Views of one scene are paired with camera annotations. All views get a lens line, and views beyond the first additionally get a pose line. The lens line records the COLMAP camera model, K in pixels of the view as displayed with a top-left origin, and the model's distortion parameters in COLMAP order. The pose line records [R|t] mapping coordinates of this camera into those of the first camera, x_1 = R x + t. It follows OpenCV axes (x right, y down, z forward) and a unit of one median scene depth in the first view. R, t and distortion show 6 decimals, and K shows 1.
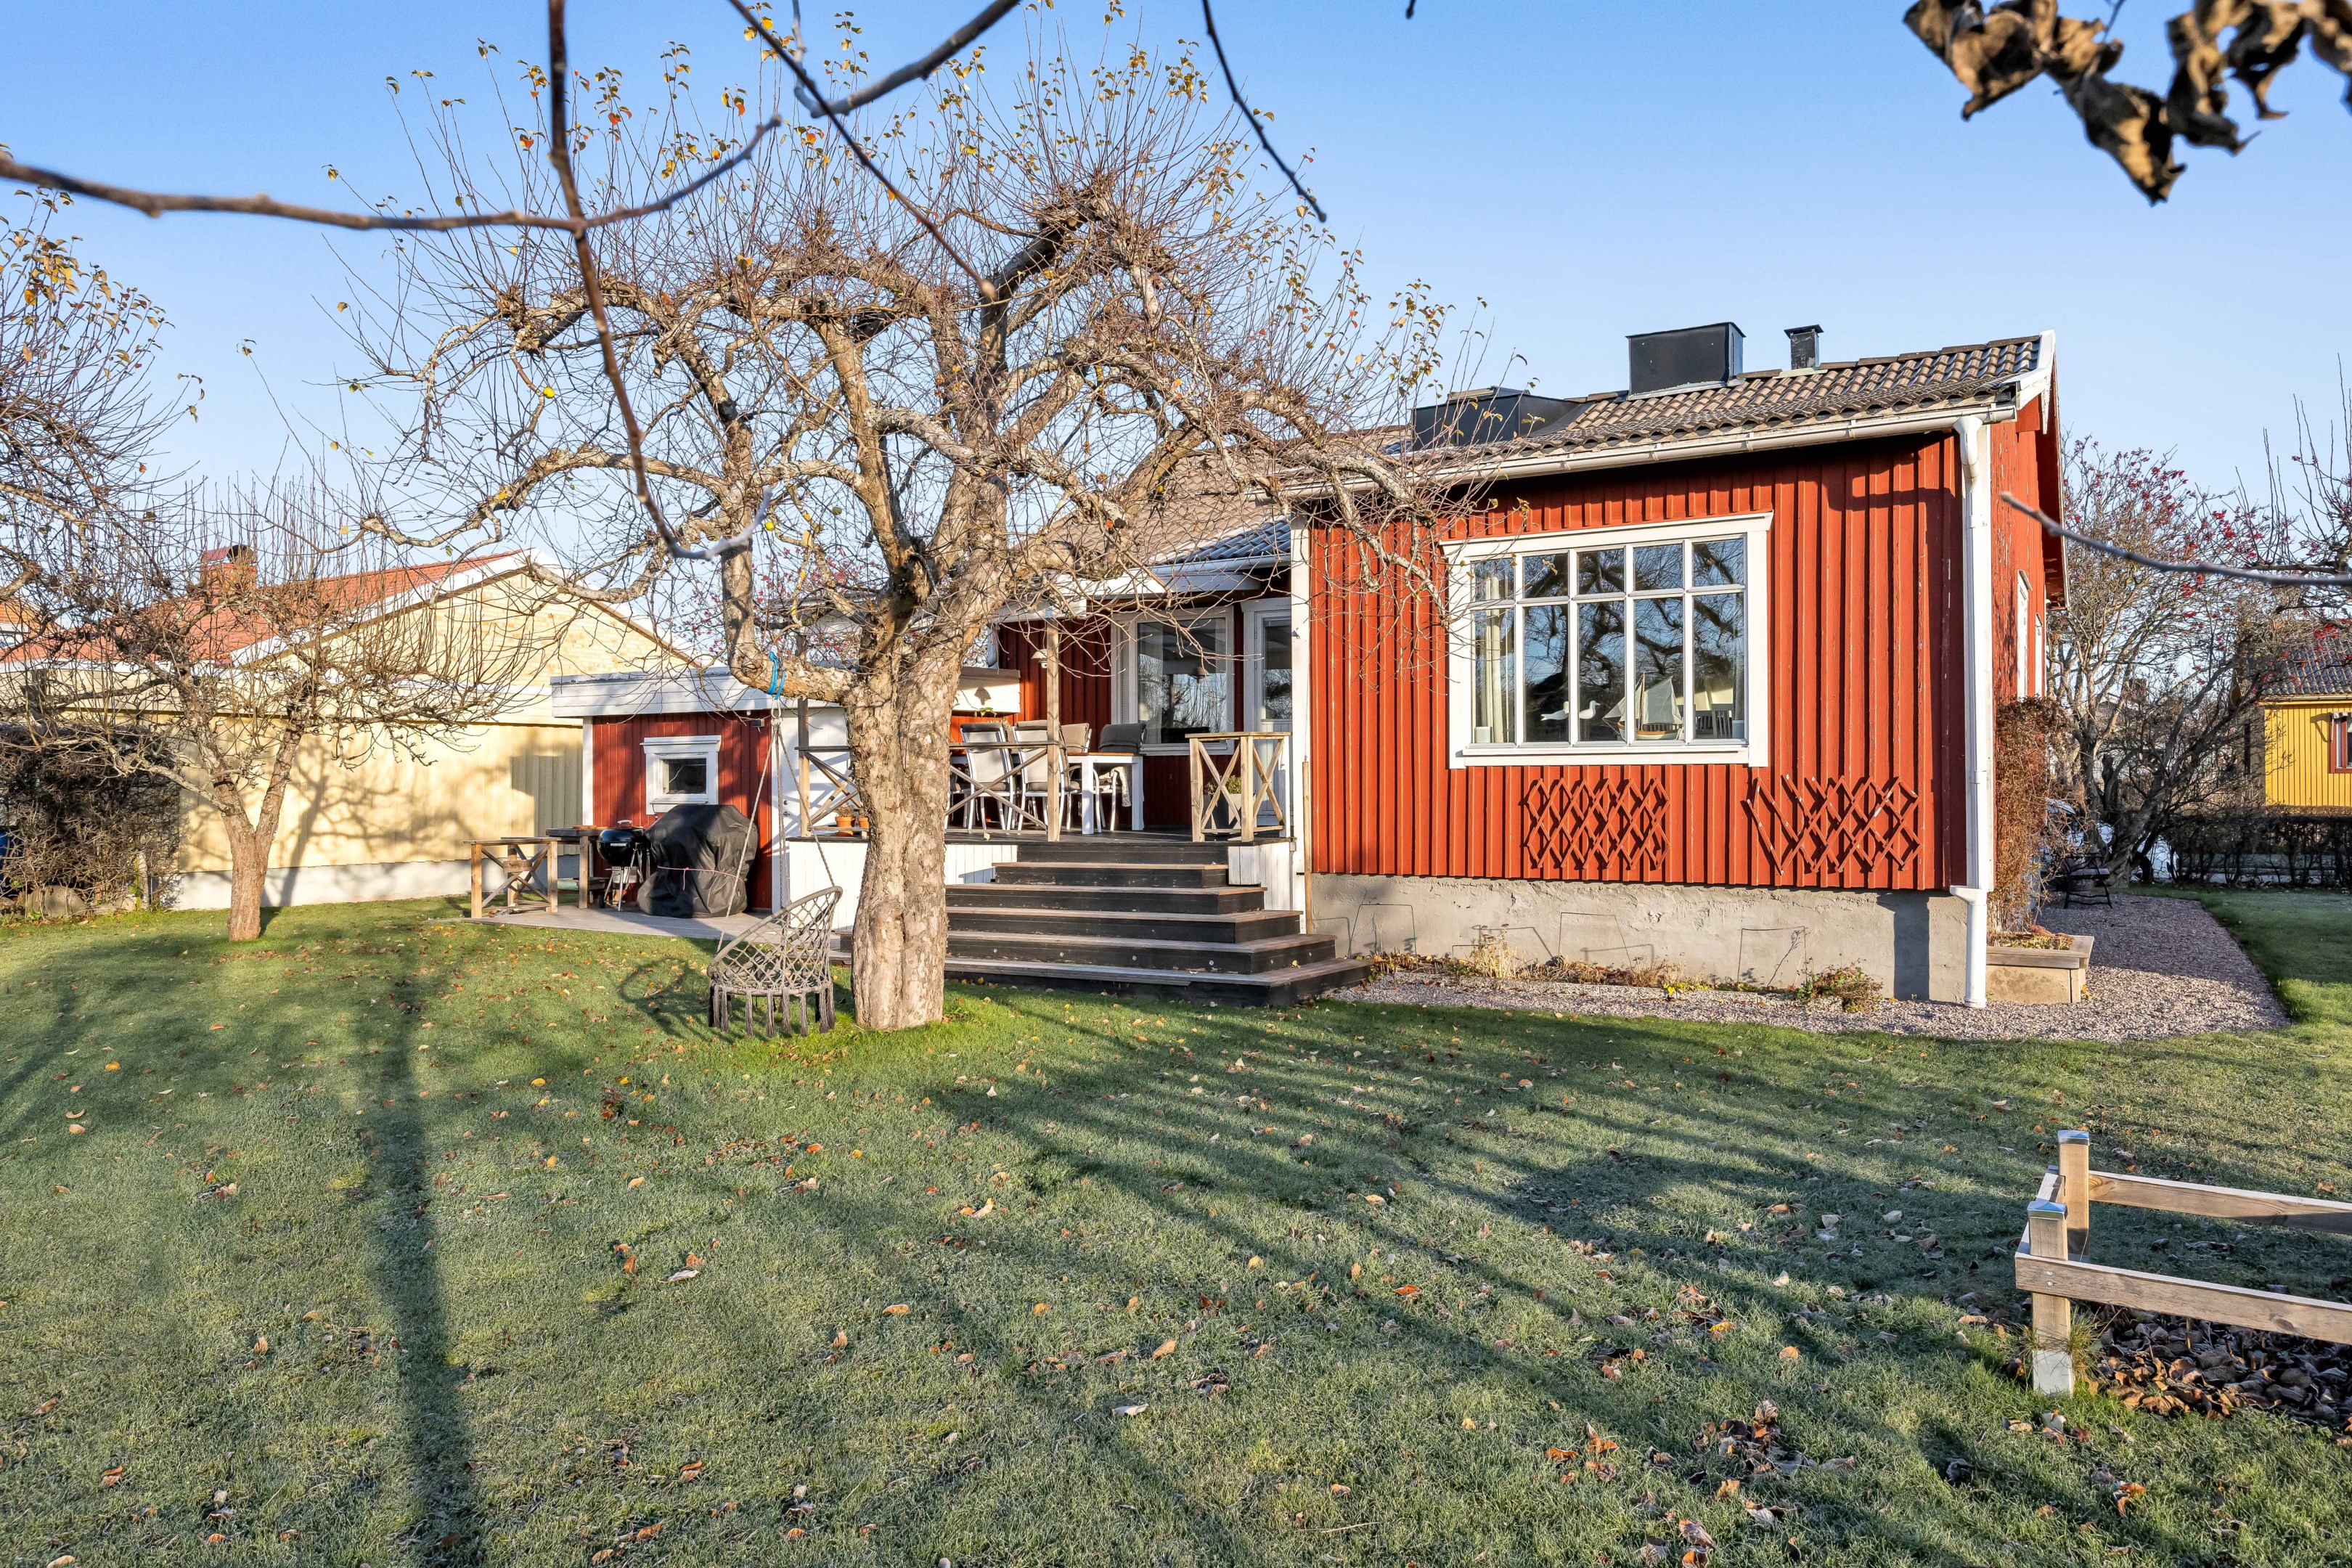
lens RADIAL K [[1532.0, 0, 1174.1], [0, 1532.0, 774.8], [0, 0, 1]] dist [-0.009549, 0.002654]
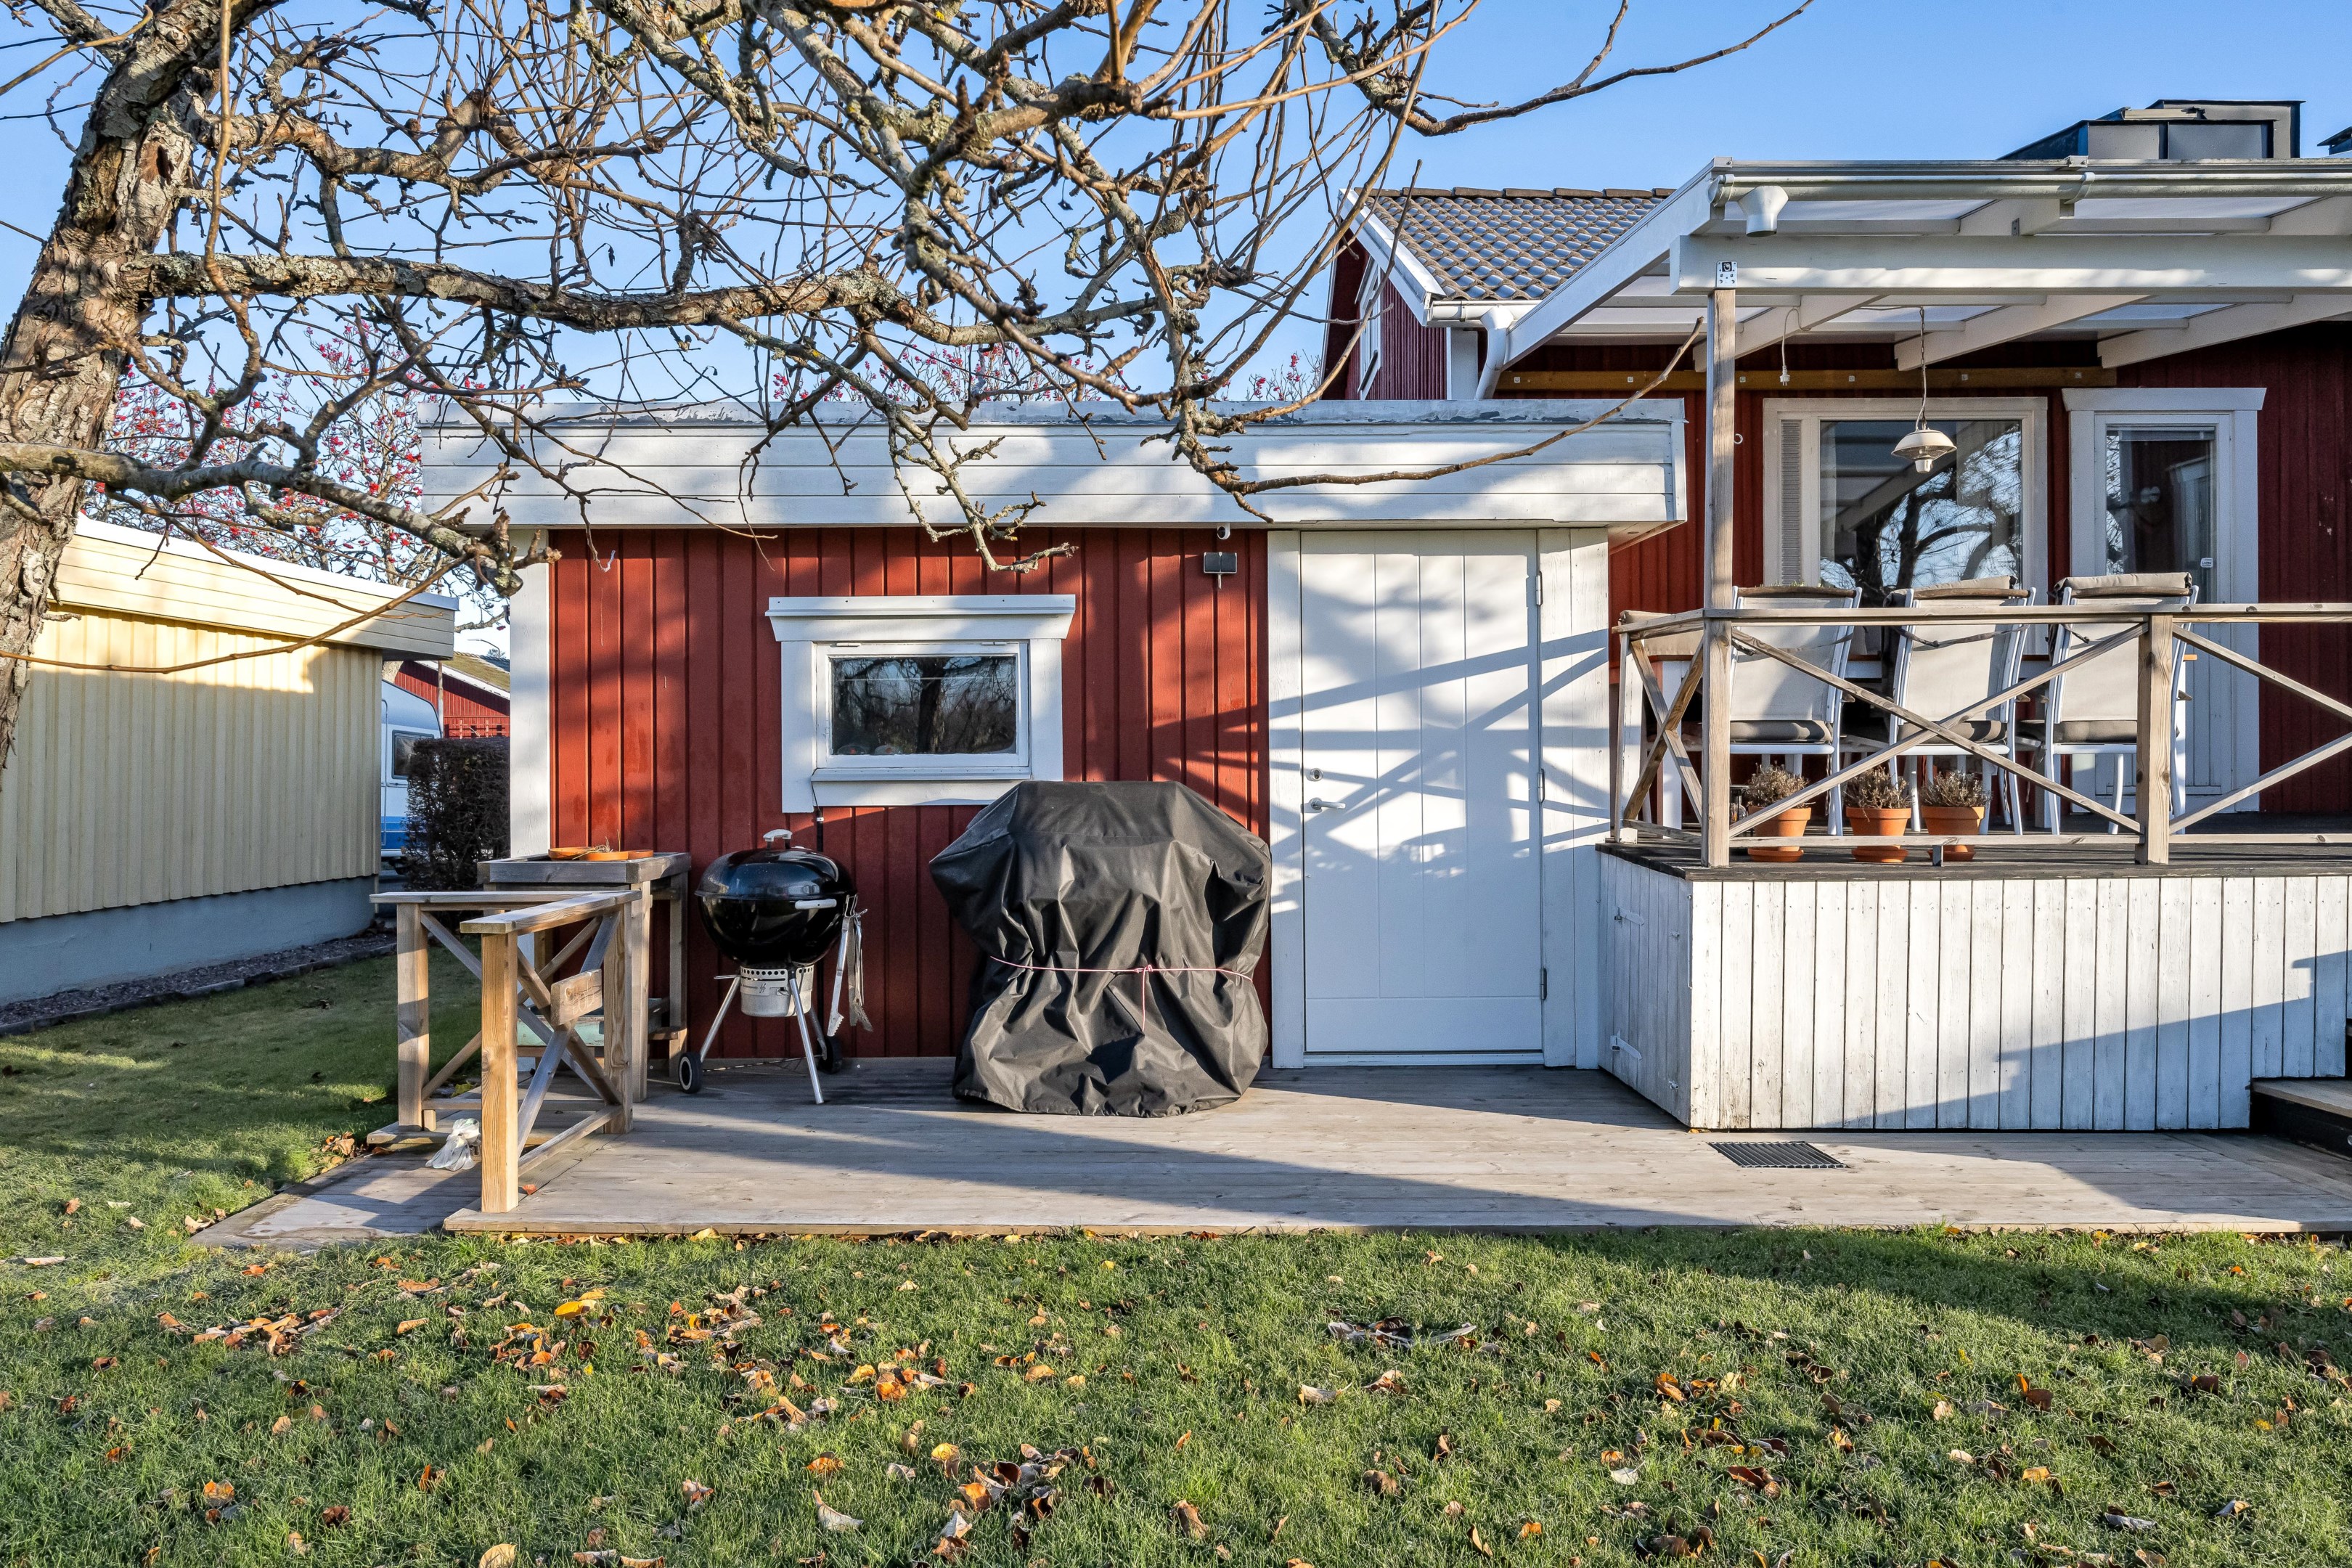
lens RADIAL K [[1532.0, 0, 1155.4], [0, 1532.0, 761.6], [0, 0, 1]] dist [-0.009549, 0.002654]
pose [[0.871456, 0.003234, 0.490463, -0.657275], [0.000255, 0.999975, -0.007047, 0.023516], [-0.490473, 0.006266, 0.871434, 0.949129]]
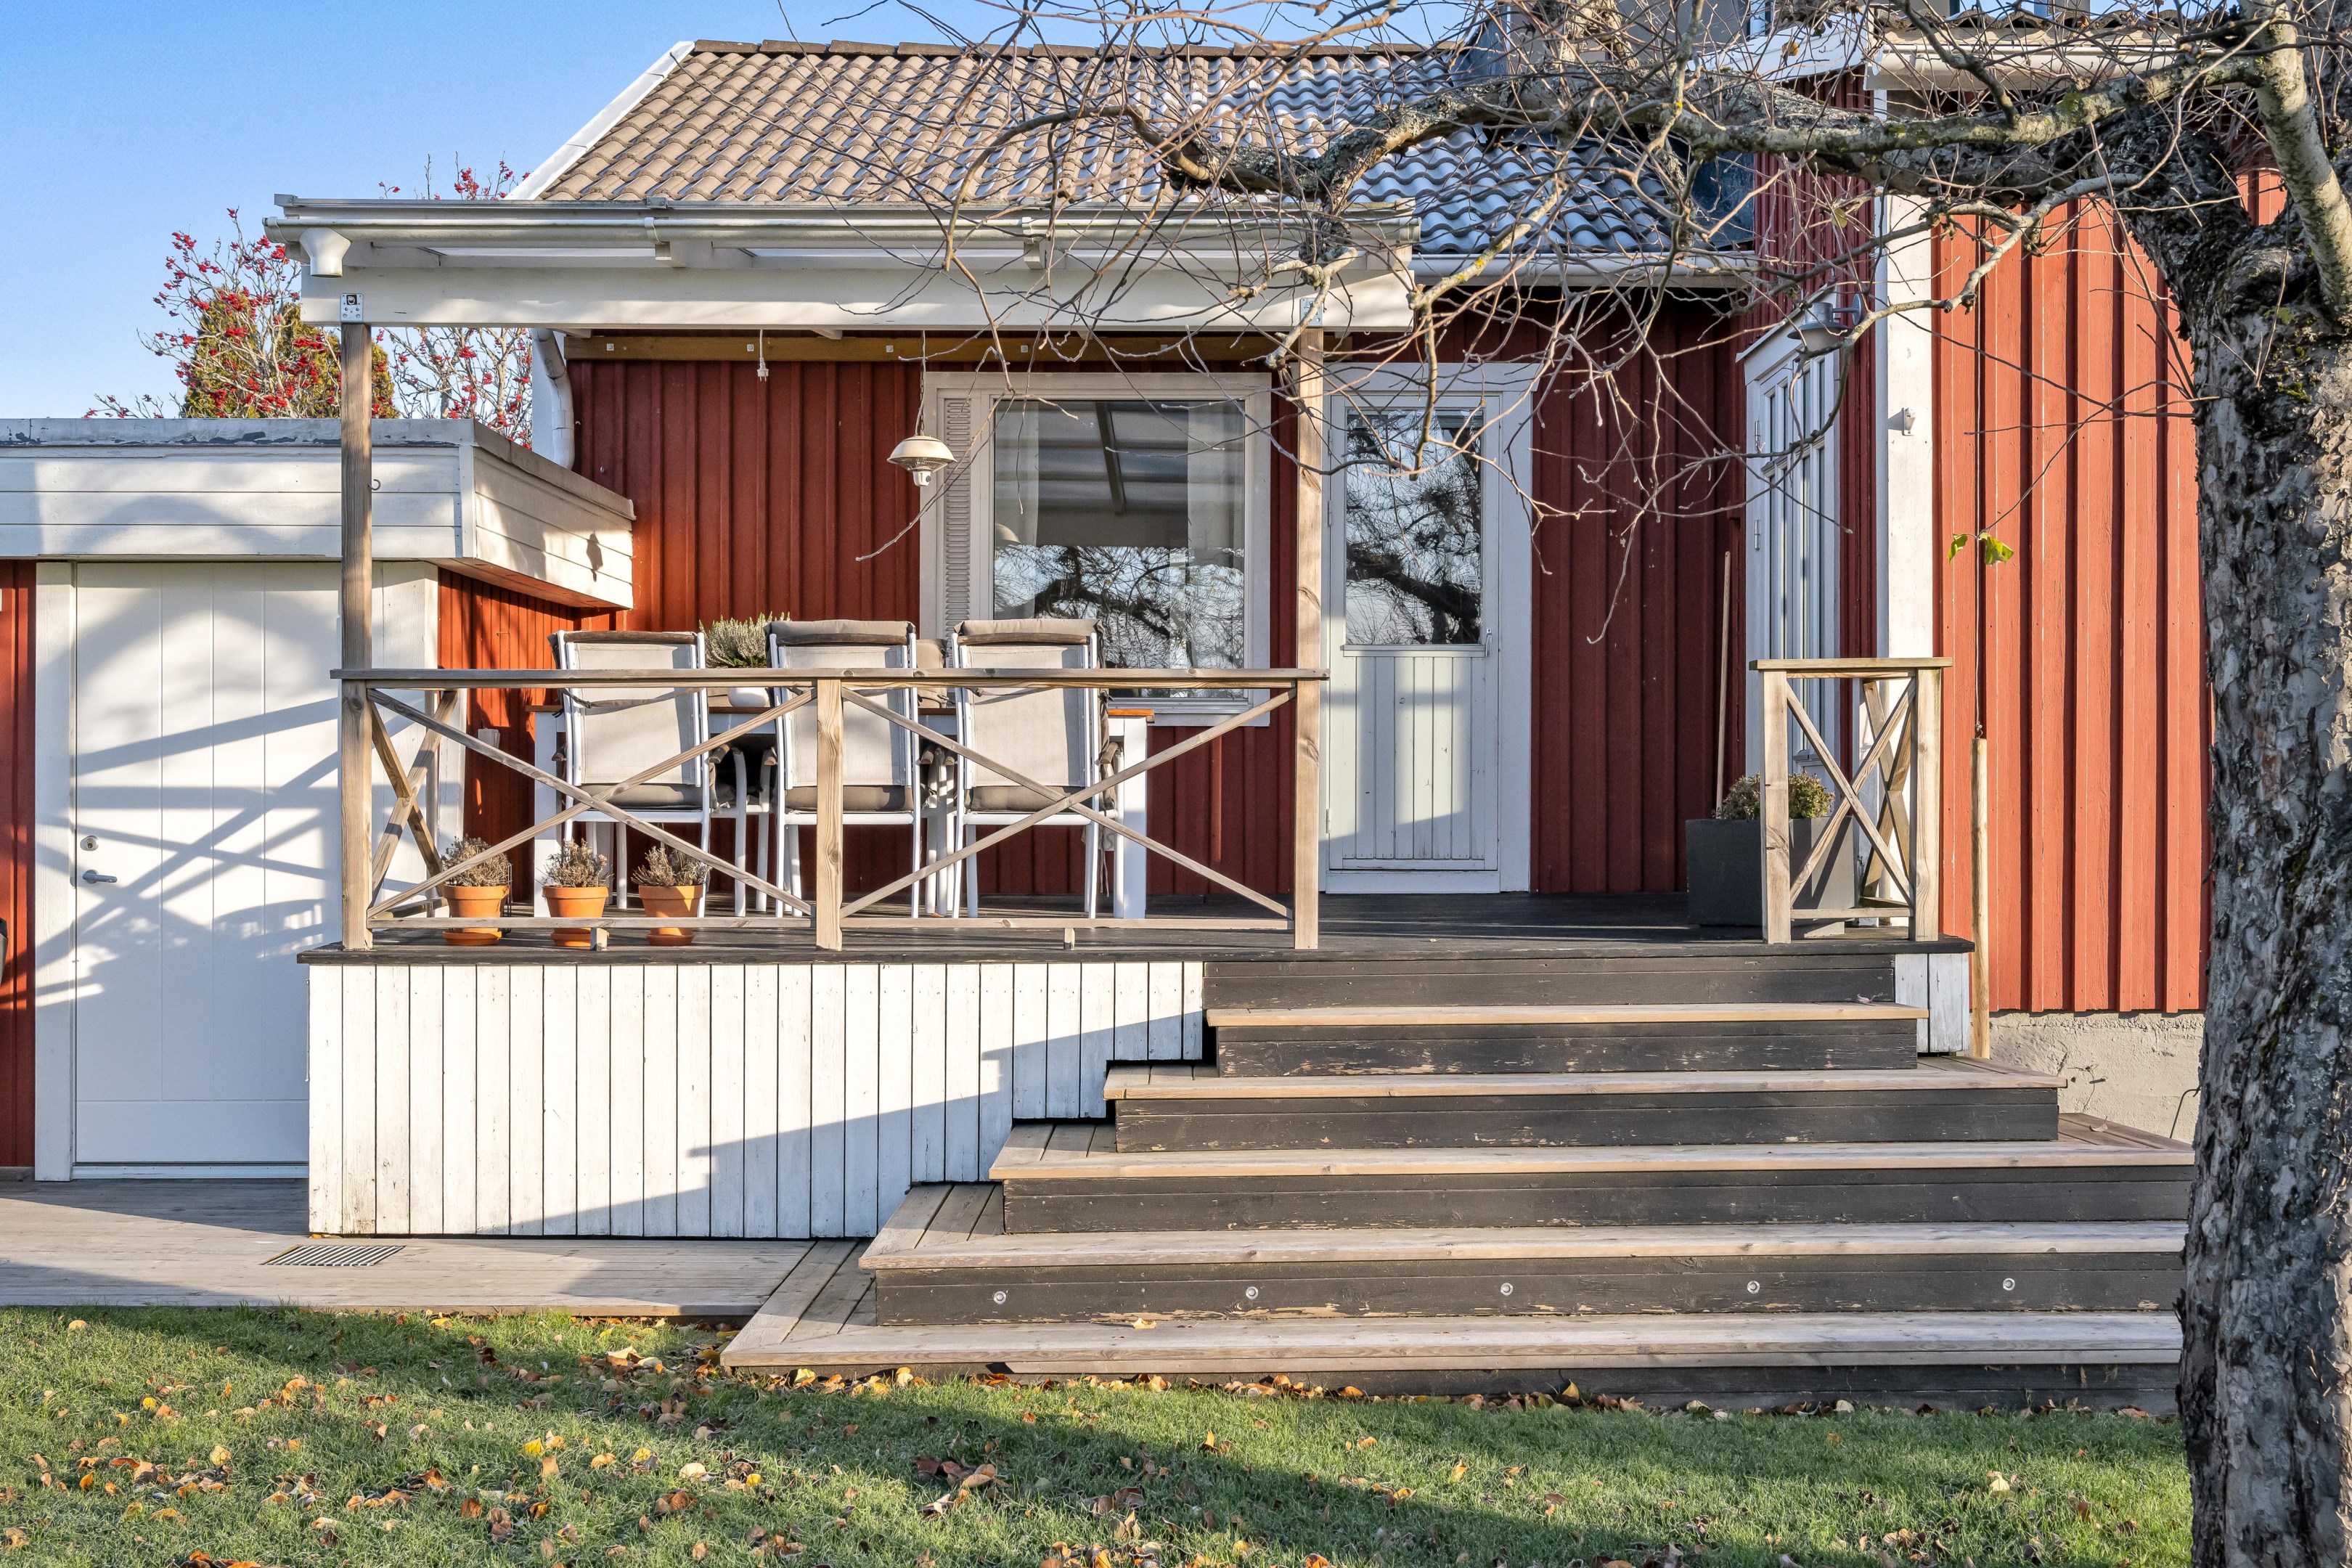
lens RADIAL K [[2482.3, 0, 1176.9], [0, 2482.3, 777.1], [0, 0, 1]] dist [-0.009218, 0.000000]
pose [[0.866924, 0.012478, 0.498285, -0.441071], [-0.006634, 0.999887, -0.013496, 0.012756], [-0.498397, 0.008394, 0.866909, 0.580715]]
